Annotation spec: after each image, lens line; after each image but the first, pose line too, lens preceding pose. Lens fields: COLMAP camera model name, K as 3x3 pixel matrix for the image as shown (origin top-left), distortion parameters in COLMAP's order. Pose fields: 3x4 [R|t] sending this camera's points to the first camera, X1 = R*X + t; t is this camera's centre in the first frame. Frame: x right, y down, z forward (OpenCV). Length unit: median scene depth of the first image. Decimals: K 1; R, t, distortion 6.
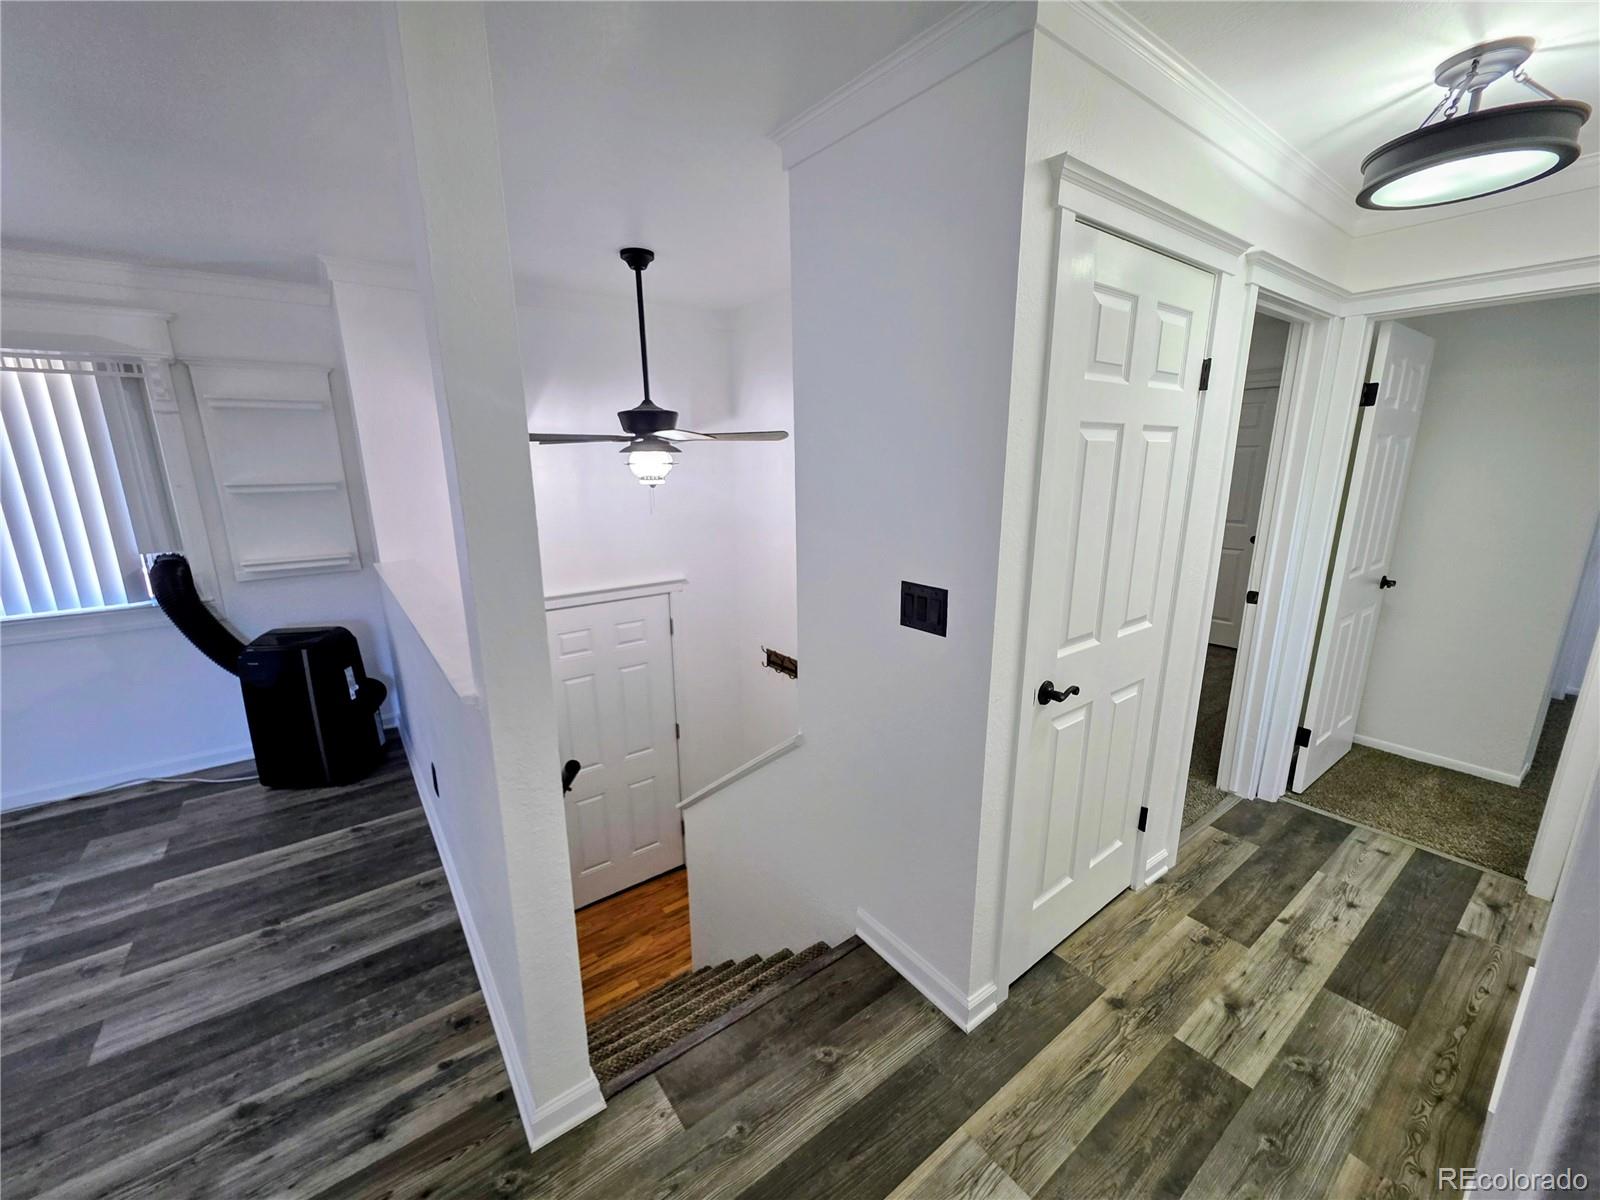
lens RADIAL K [[641.0, 0, 789.9], [0, 641.0, 612.8], [0, 0, 1]] dist [0.003552, -0.000106]
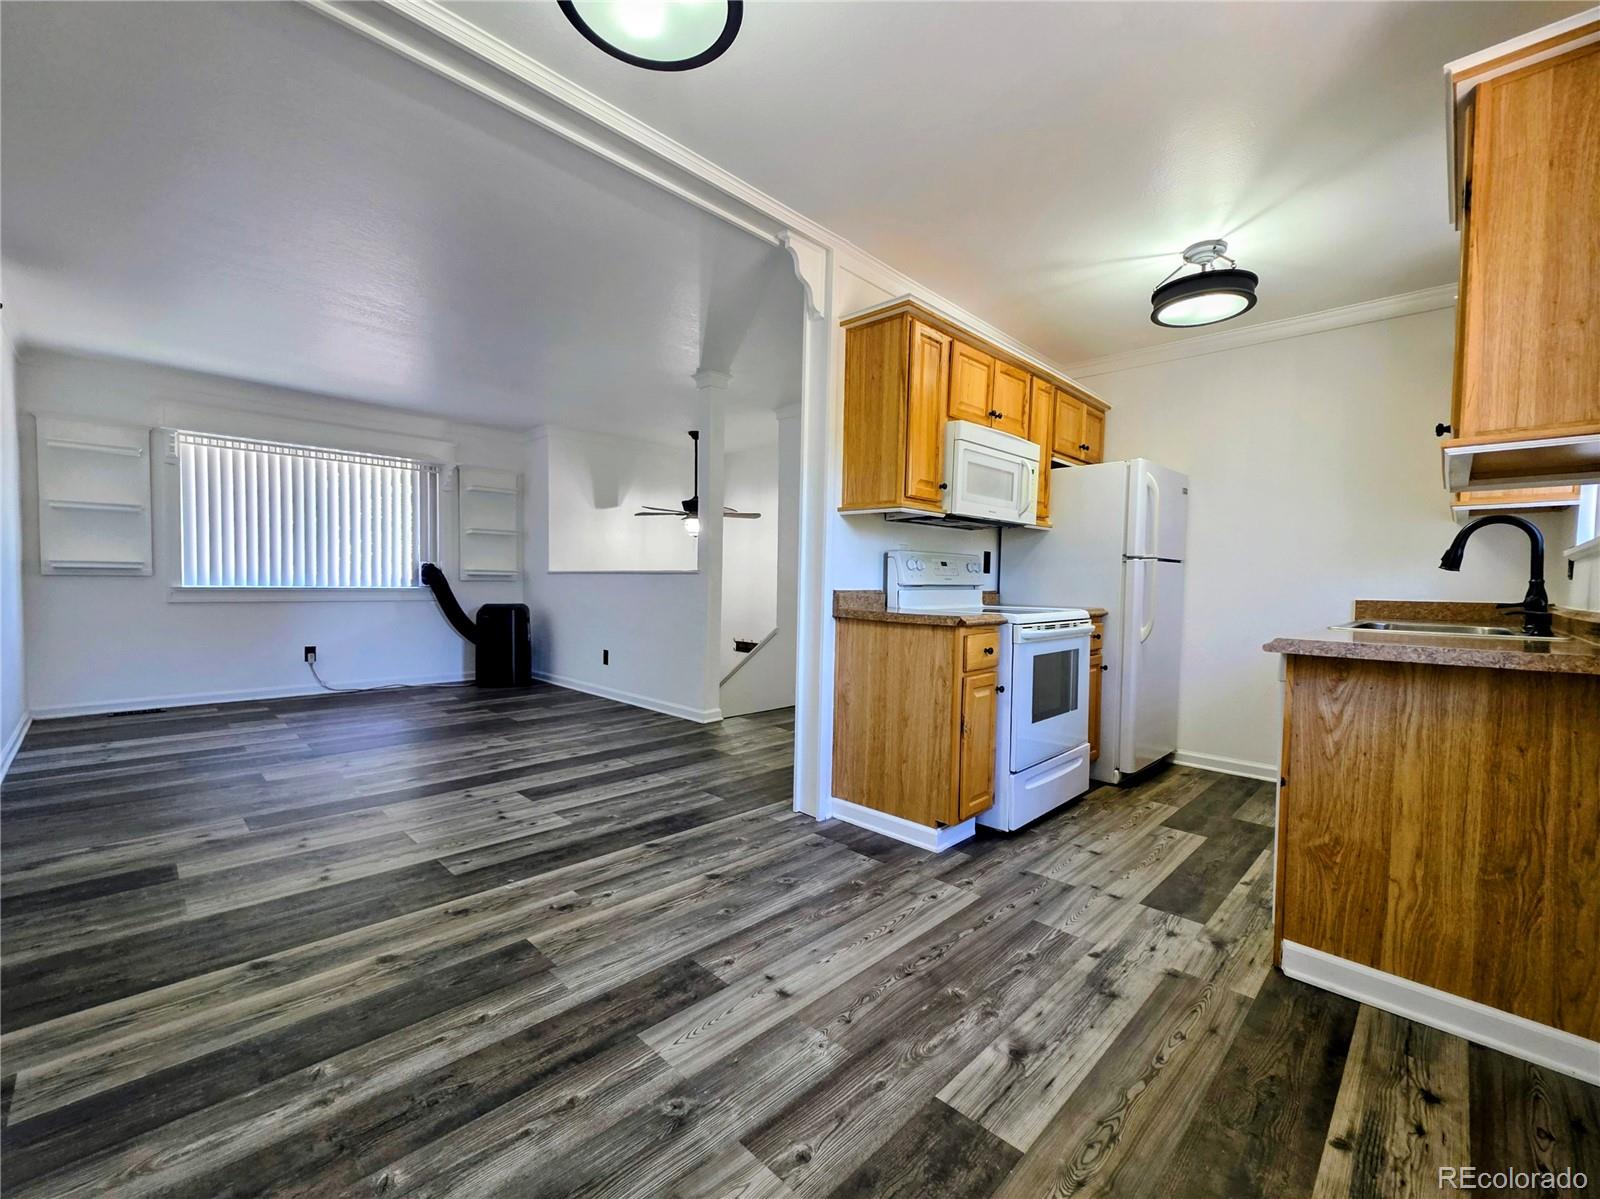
lens RADIAL K [[669.7, 0, 788.5], [0, 669.7, 608.8], [0, 0, 1]] dist [0.004676, -0.000393]
pose [[0.988360, 0.022779, 0.150421, -0.267388], [0.006448, 0.981567, -0.191009, 0.496565], [-0.151999, 0.189756, 0.969994, -1.213826]]
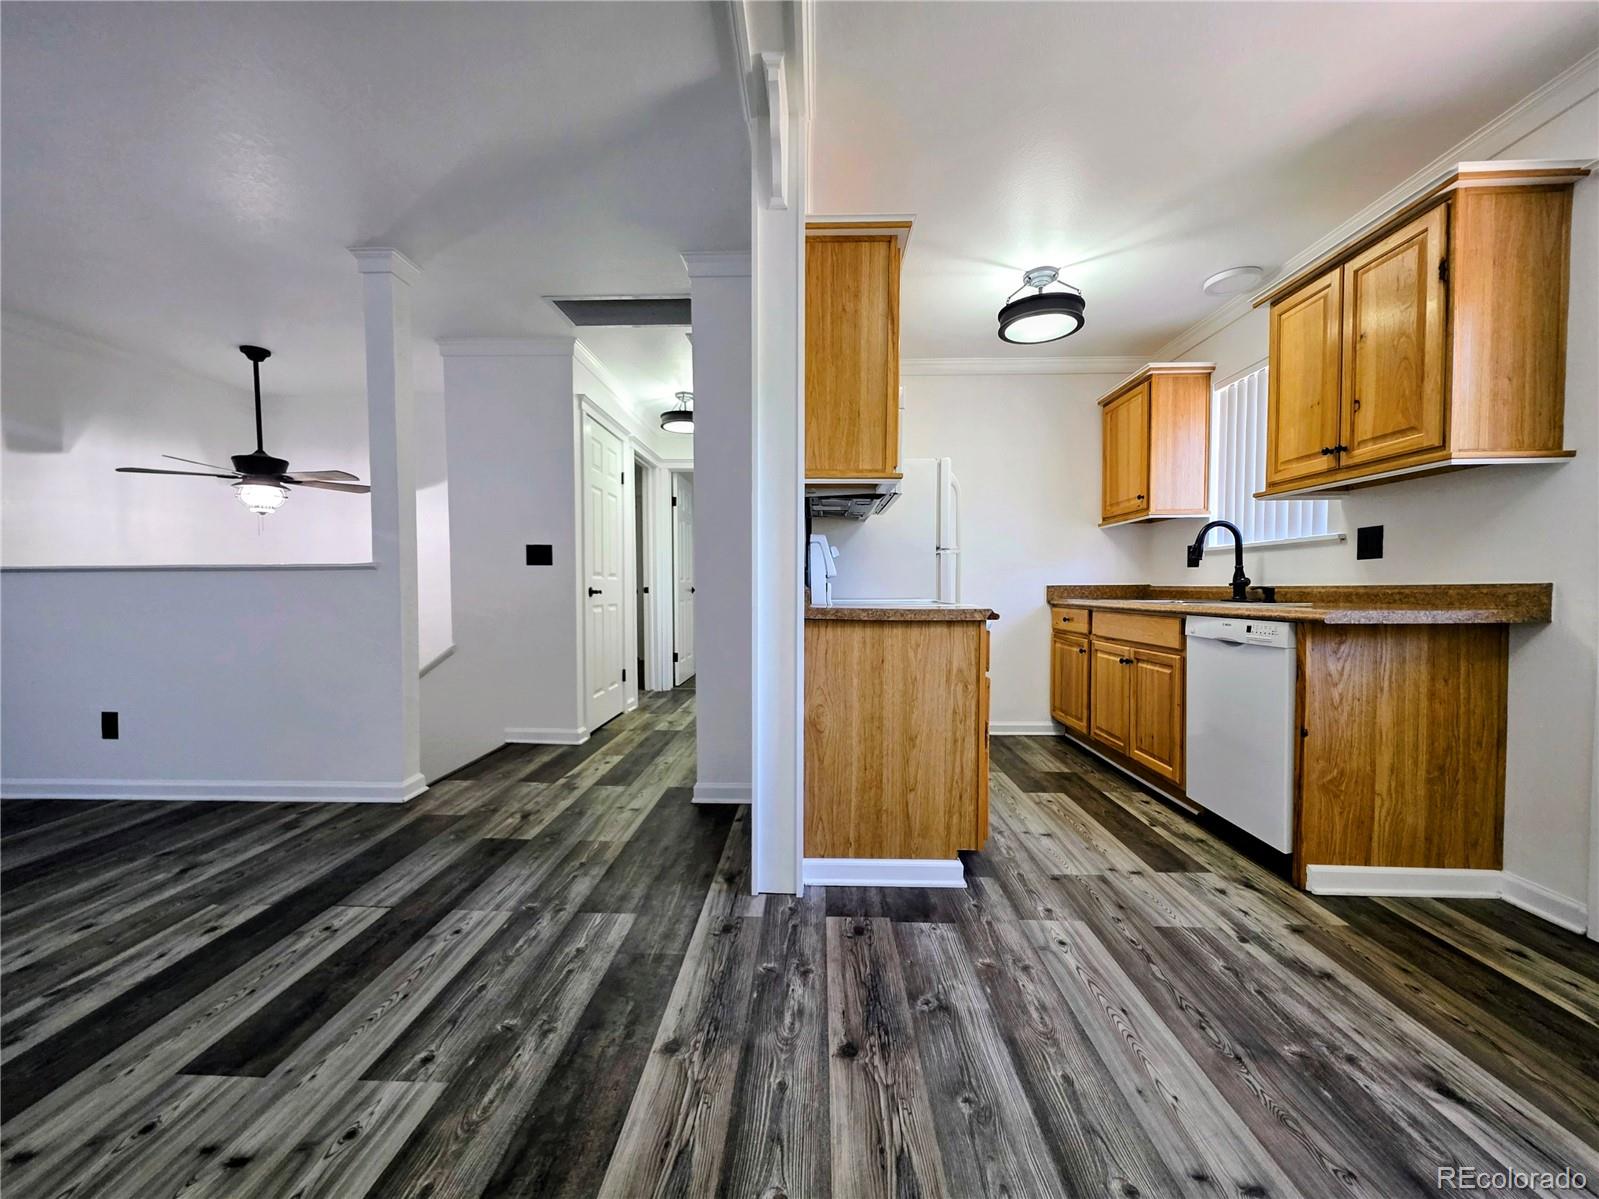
lens RADIAL K [[640.6, 0, 791.2], [0, 640.6, 610.4], [0, 0, 1]] dist [0.003552, -0.000106]
pose [[0.627850, -0.019867, 0.778081, -0.632334], [0.177281, 0.977048, -0.118105, 0.384583], [-0.757876, 0.212091, 0.616961, -0.657510]]
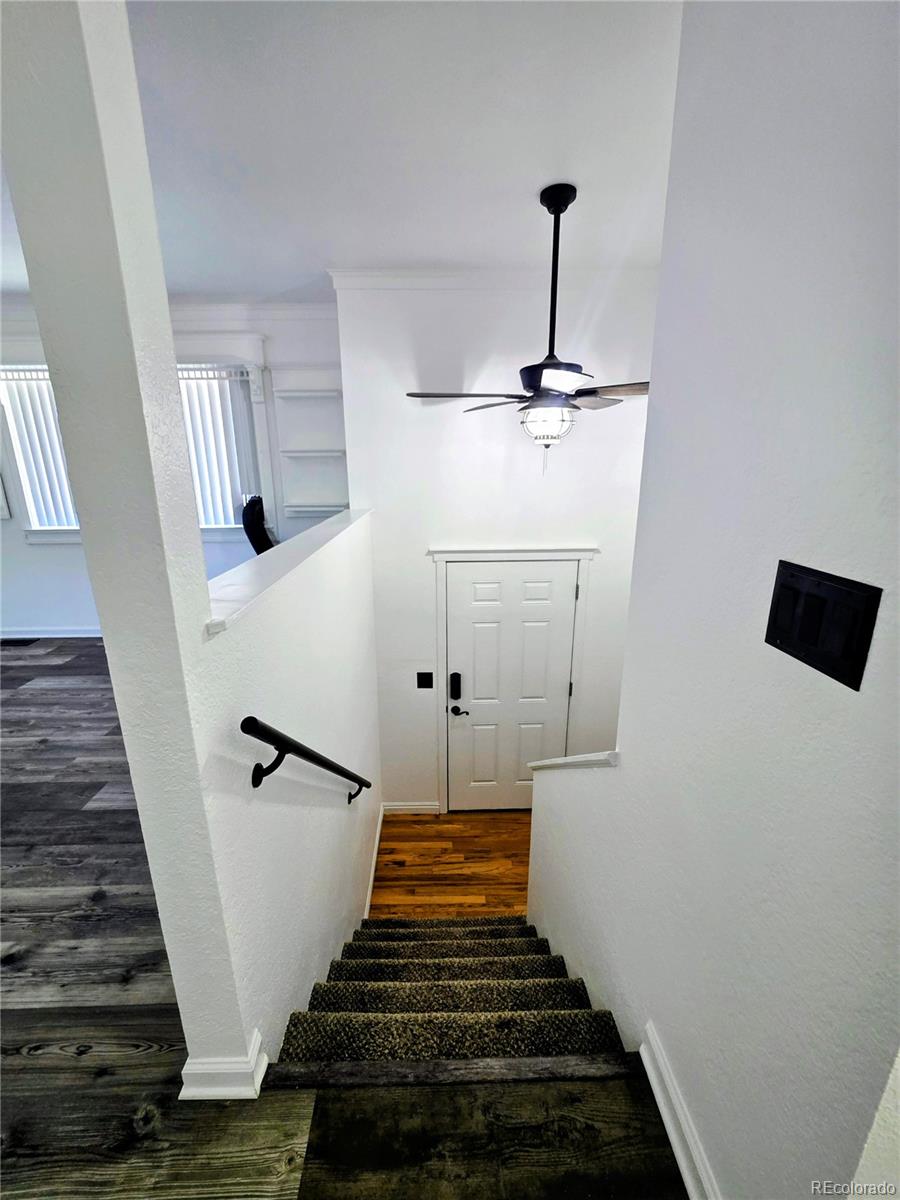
lens RADIAL K [[480.8, 0, 439.2], [0, 480.8, 594.4], [0, 0, 1]] dist [0.003552, -0.000106]
pose [[0.815463, 0.157735, -0.556902, 0.108961], [-0.136599, 0.987419, 0.079653, -0.009859], [0.562460, 0.011118, 0.826750, 0.332505]]
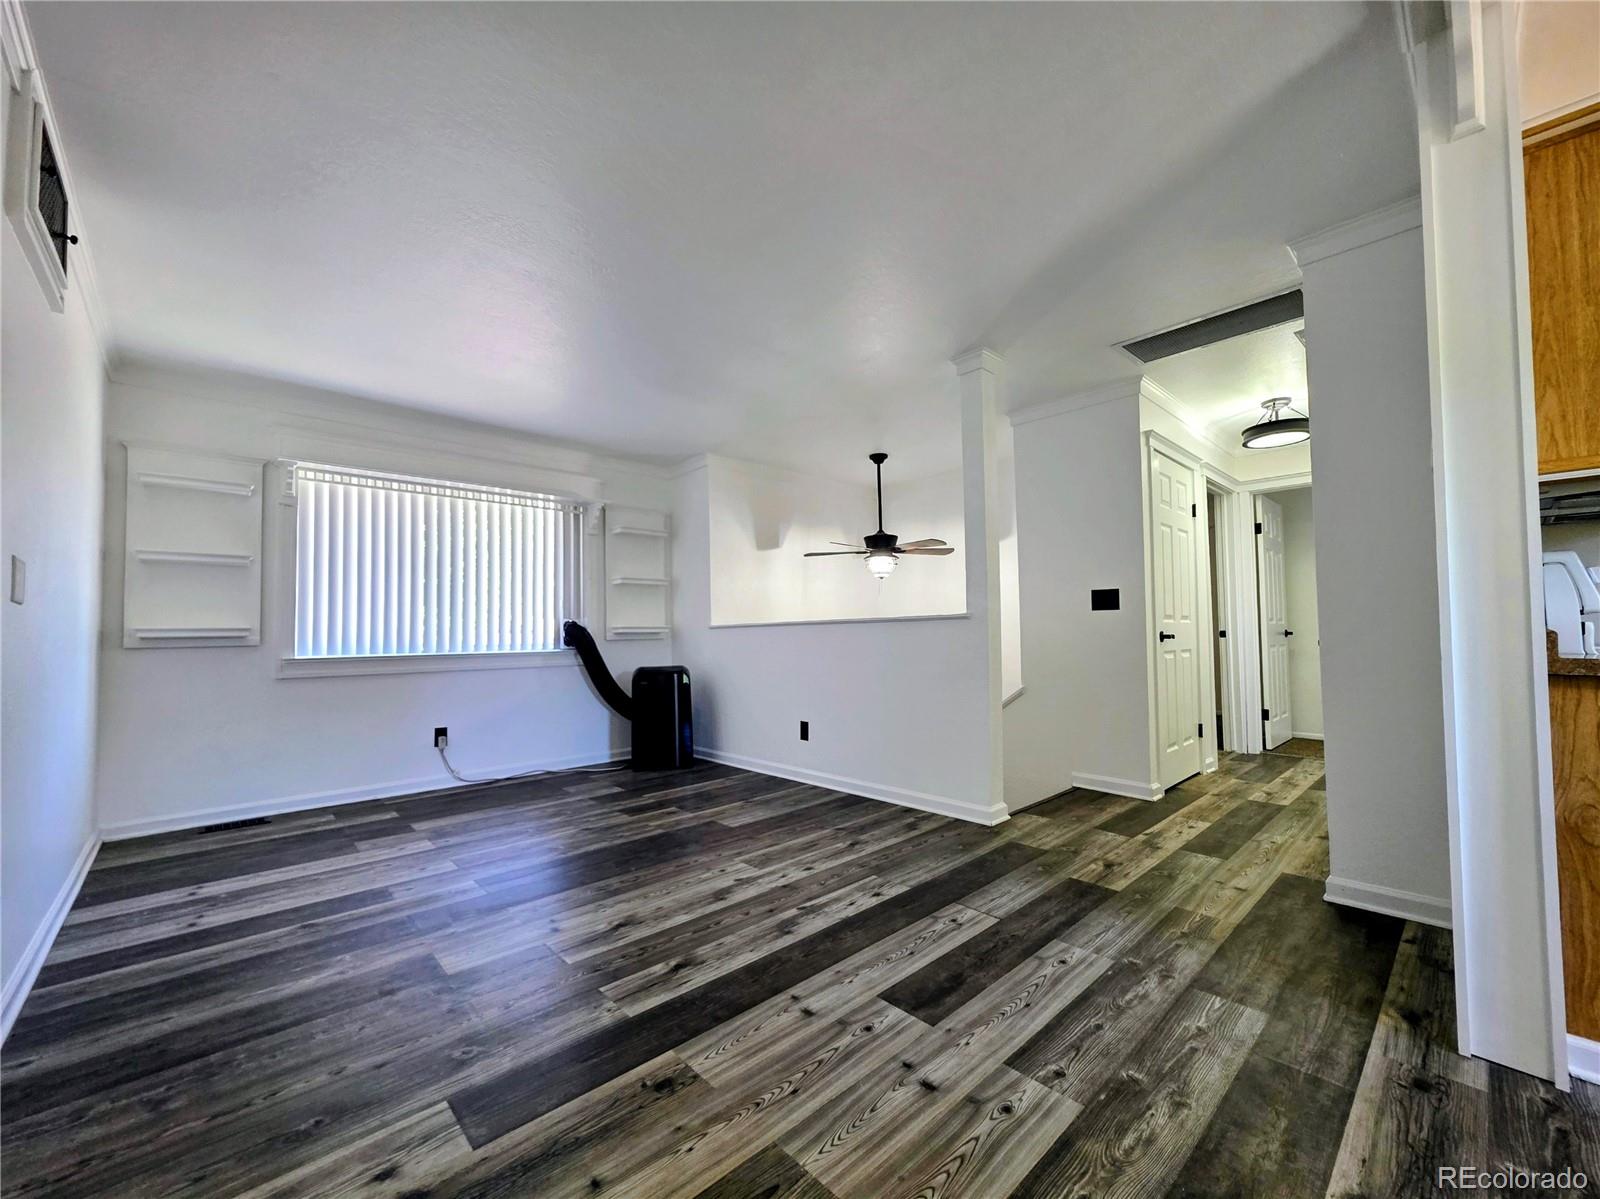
lens RADIAL K [[641.0, 0, 794.6], [0, 641.0, 612.0], [0, 0, 1]] dist [0.003552, -0.000106]
pose [[0.994348, -0.000176, 0.106169, -0.704294], [0.028783, 0.962996, -0.267974, 0.382062], [-0.102193, 0.269515, 0.957559, -0.657265]]
